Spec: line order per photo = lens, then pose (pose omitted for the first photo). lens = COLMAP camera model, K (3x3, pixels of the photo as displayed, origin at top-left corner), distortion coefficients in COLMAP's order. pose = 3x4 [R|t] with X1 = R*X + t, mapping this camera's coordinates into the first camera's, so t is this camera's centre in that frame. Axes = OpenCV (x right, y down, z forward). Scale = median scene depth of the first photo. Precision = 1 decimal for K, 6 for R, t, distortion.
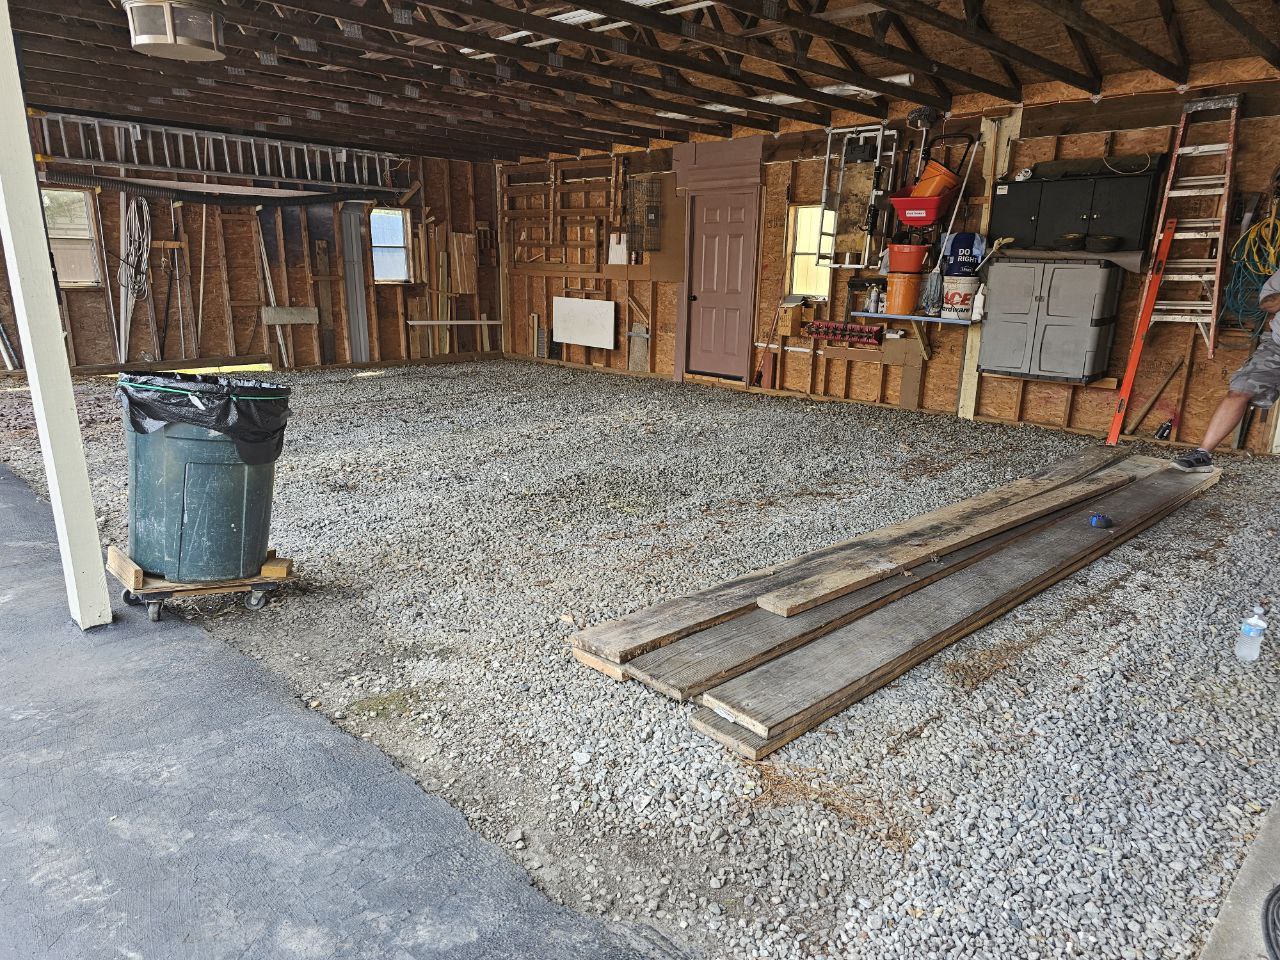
lens RADIAL K [[855.7, 0, 641.0], [0, 855.7, 489.1], [0, 0, 1]] dist [0.044366, -0.033127]
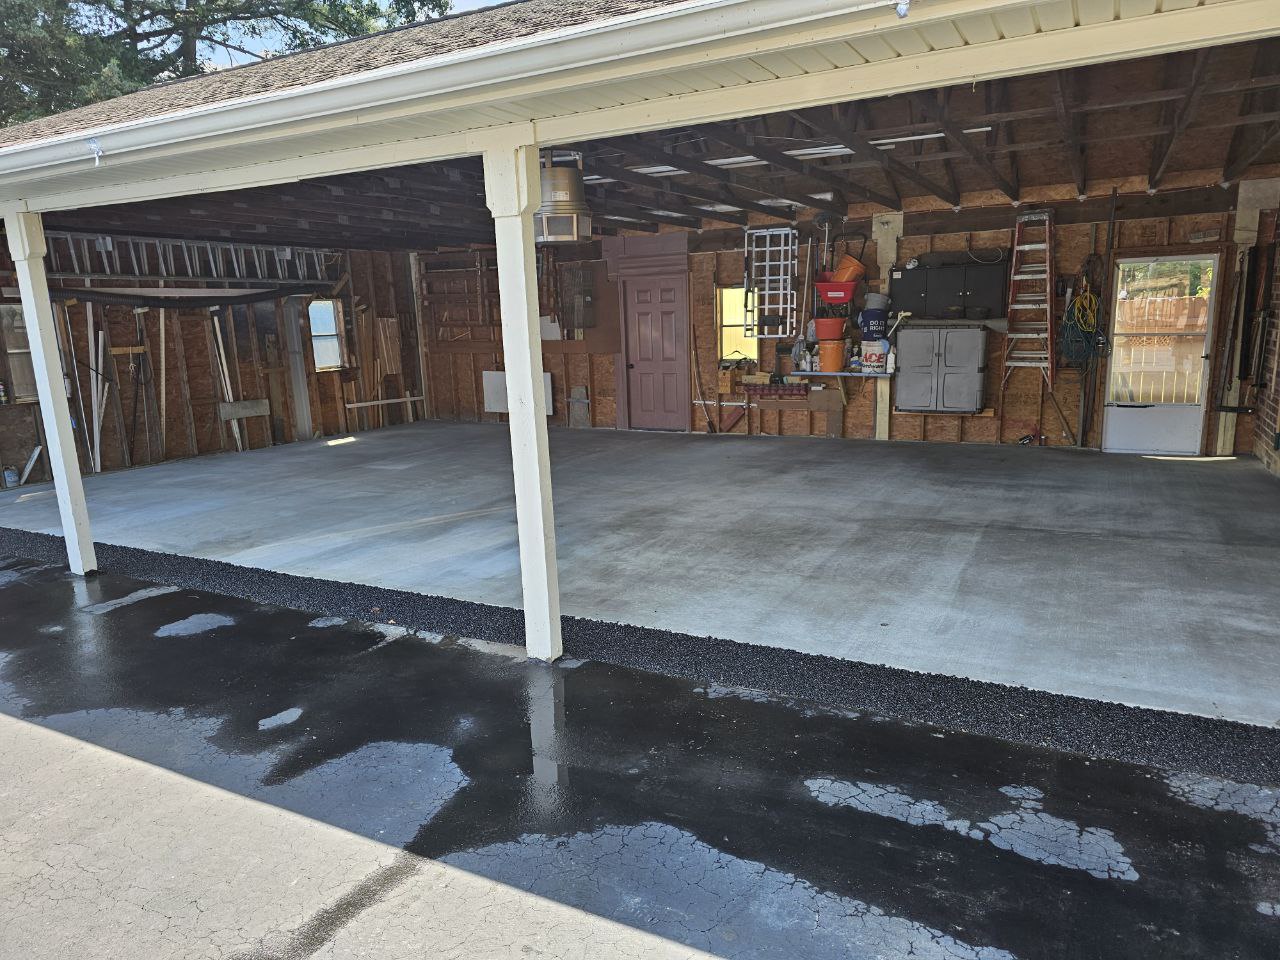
lens RADIAL K [[855.7, 0, 630.2], [0, 855.7, 493.2], [0, 0, 1]] dist [0.044366, -0.033127]
pose [[0.954311, -0.108597, 0.278382, -0.310179], [0.121414, 0.992173, -0.029166, -0.020415], [-0.273036, 0.061633, 0.960027, -0.112996]]
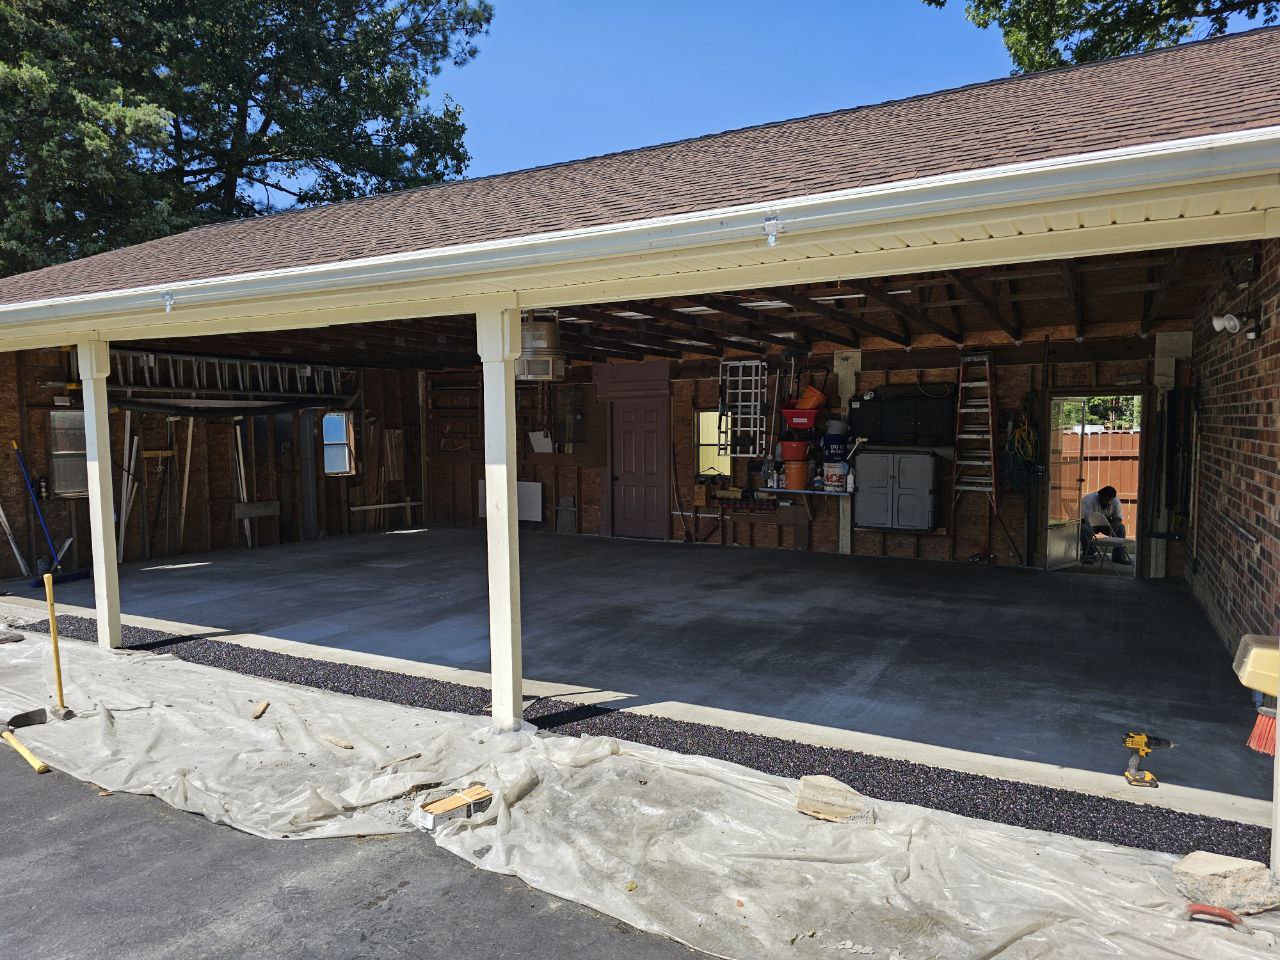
lens RADIAL K [[855.7, 0, 620.3], [0, 855.7, 493.5], [0, 0, 1]] dist [0.044366, -0.033127]
pose [[0.959244, -0.045986, 0.278811, -0.311195], [0.092576, 0.983359, -0.156315, -0.005804], [-0.266983, 0.175755, 0.947539, -0.204793]]
